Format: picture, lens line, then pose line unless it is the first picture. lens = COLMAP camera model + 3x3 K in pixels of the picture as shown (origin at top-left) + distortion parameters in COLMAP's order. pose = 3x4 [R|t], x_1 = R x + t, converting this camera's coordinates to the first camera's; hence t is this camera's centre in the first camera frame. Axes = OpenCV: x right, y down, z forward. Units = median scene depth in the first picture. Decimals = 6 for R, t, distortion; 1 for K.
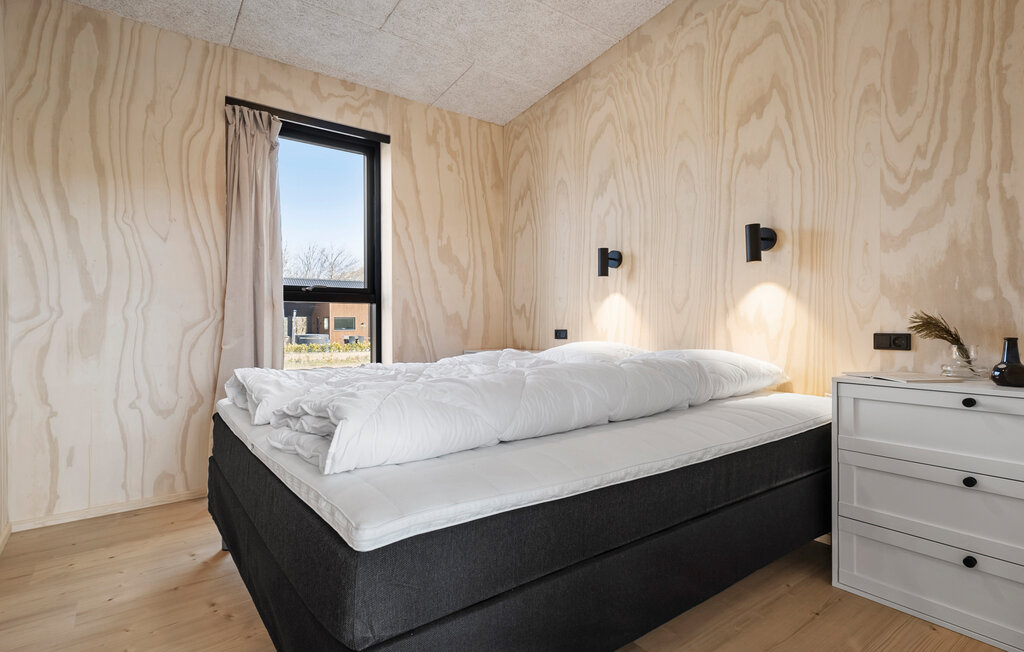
lens RADIAL K [[540.1, 0, 483.4], [0, 540.1, 319.7], [0, 0, 1]] dist [-0.004568, -0.002413]
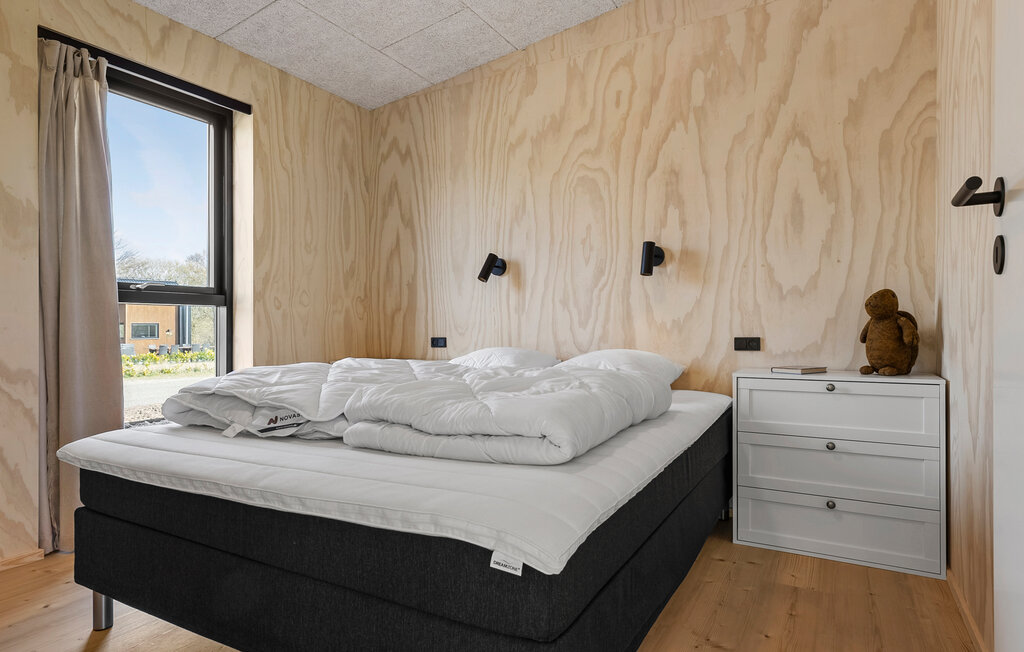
lens RADIAL K [[595.0, 0, 512.0], [0, 595.0, 326.0], [0, 0, 1]] dist [0.005113, -0.050841]
pose [[0.897689, 0.003191, 0.440618, -0.214139], [-0.001841, 0.999992, -0.003491, 0.002212], [-0.440626, 0.002323, 0.897688, 0.003335]]
